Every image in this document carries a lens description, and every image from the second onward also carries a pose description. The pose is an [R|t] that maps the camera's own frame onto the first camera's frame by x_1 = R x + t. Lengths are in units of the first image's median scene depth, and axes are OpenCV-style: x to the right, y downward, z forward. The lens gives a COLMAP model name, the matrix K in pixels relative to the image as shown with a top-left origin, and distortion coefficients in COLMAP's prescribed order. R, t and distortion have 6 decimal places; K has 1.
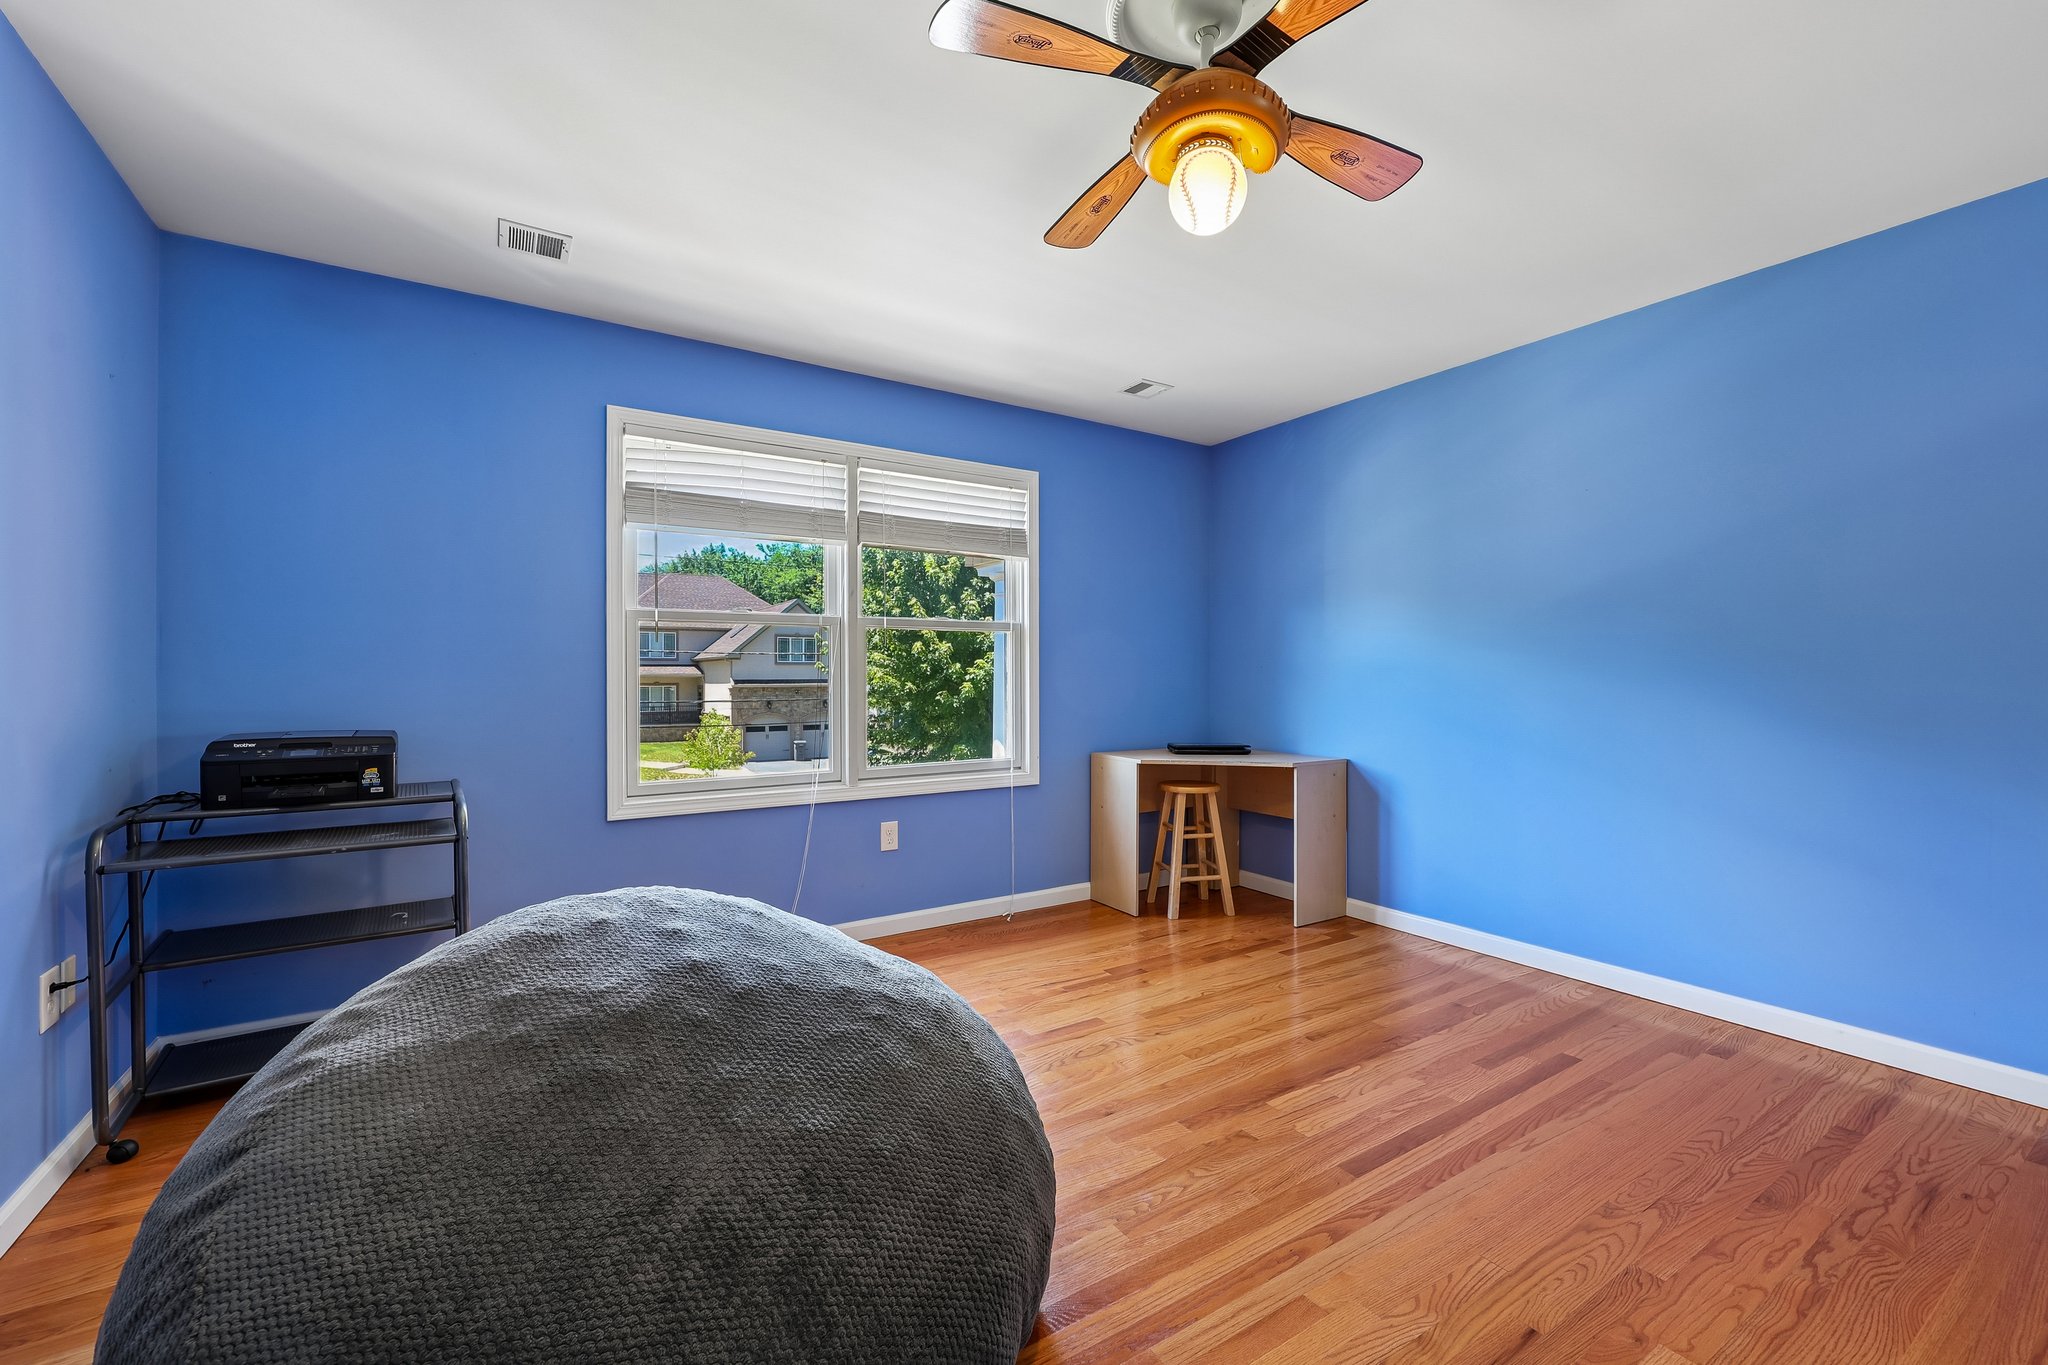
lens RADIAL K [[831.2, 0, 1025.7], [0, 831.2, 679.0], [0, 0, 1]] dist [0.002398, -0.000089]
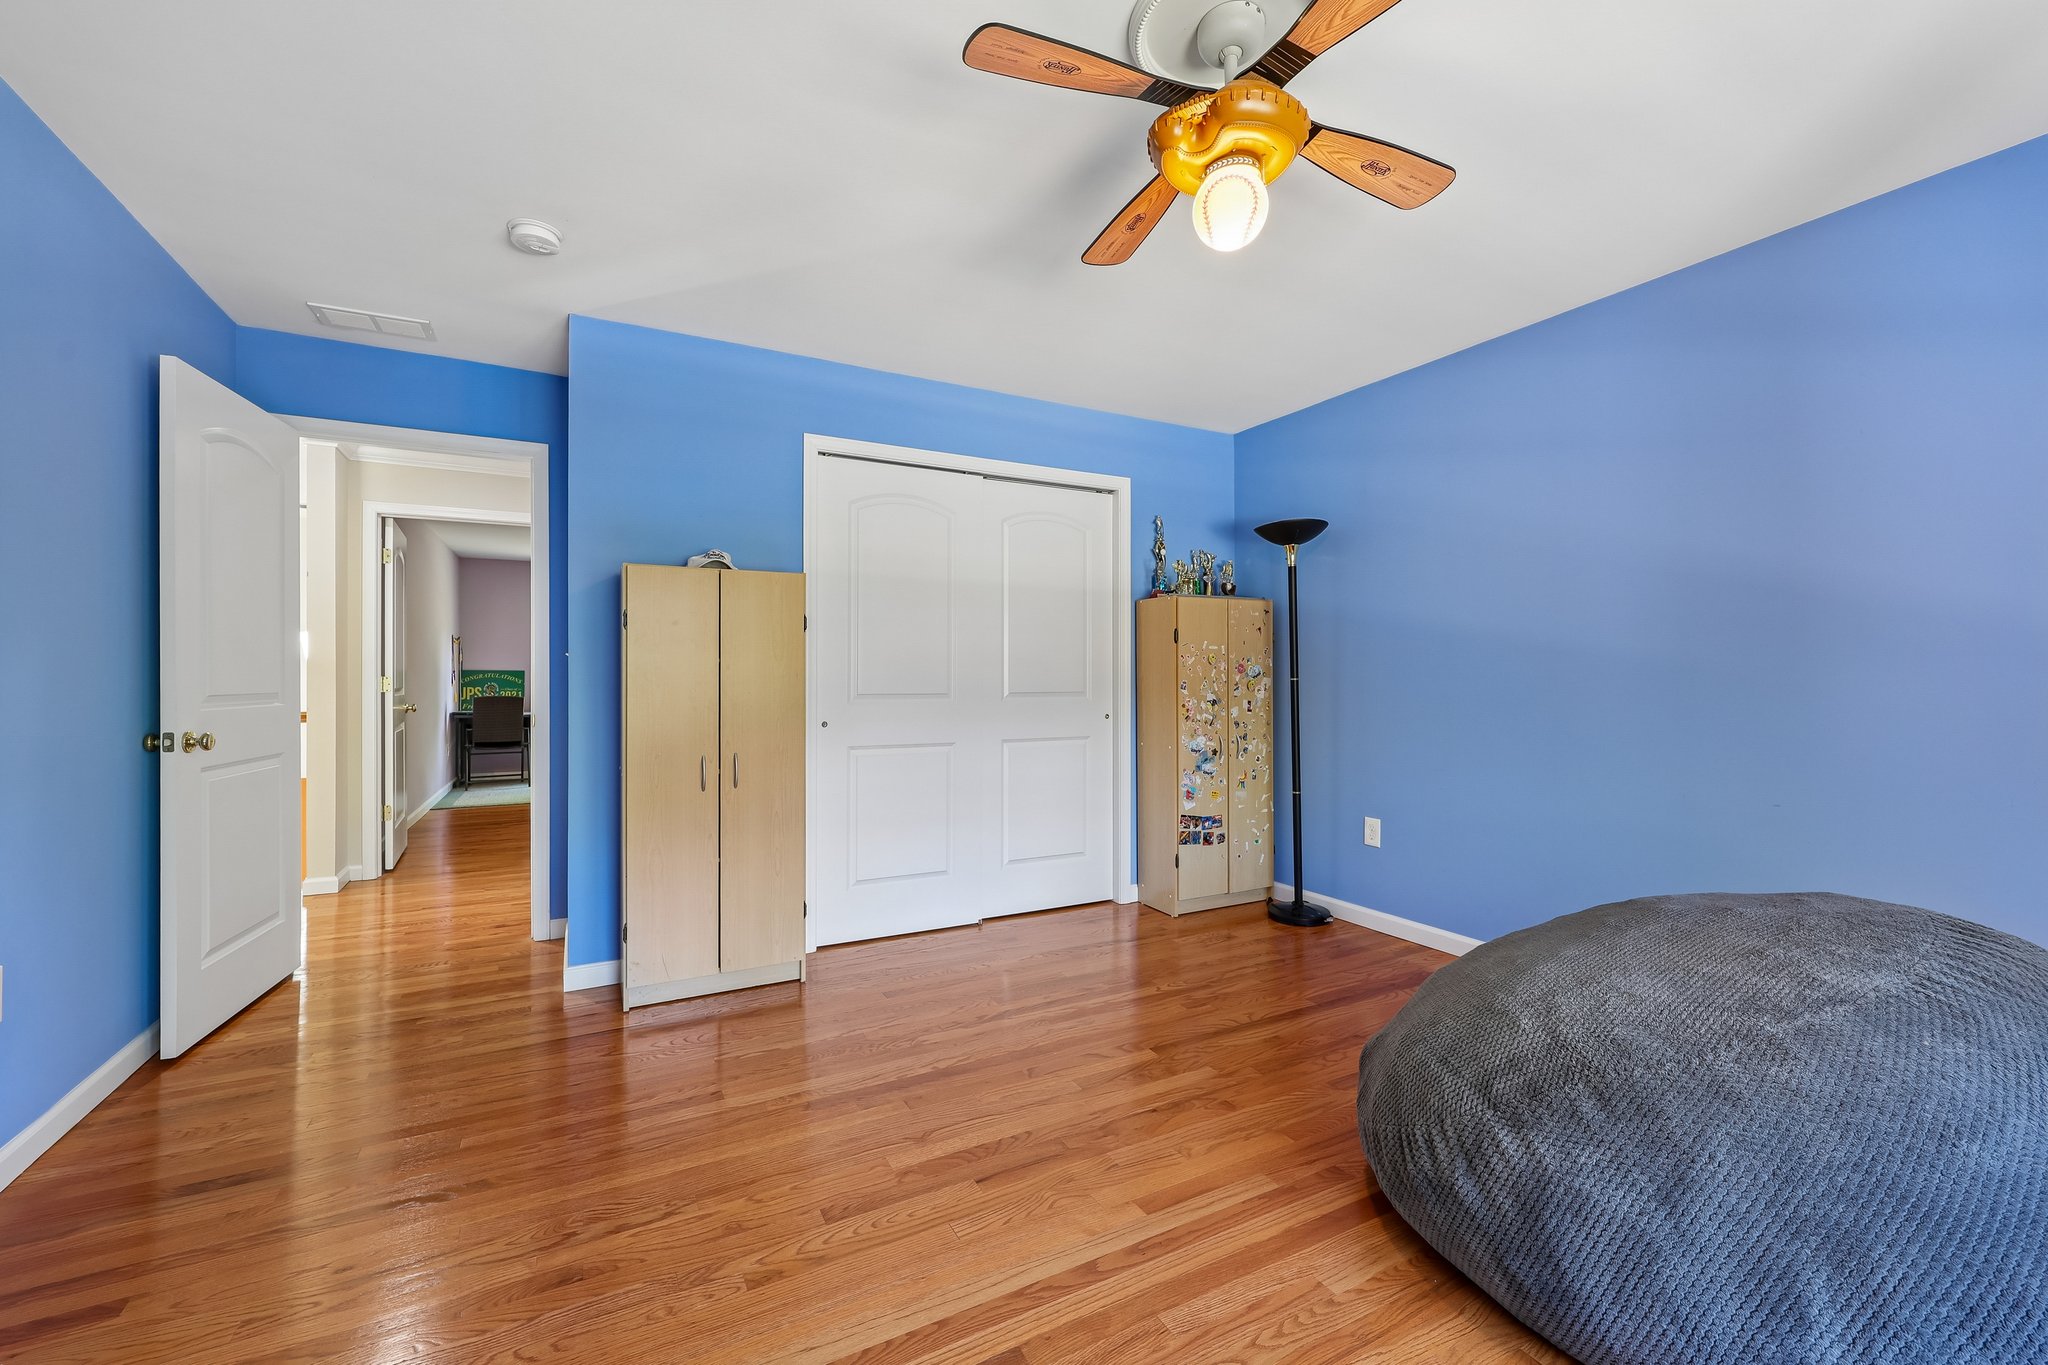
lens RADIAL K [[831.2, 0, 1023.3], [0, 831.2, 682.6], [0, 0, 1]] dist [0.002398, -0.000089]
pose [[-0.997268, -0.000073, 0.073864, 0.376481], [0.000137, 0.999996, 0.002841, 0.004484], [-0.073863, 0.002843, -0.997264, 1.931025]]
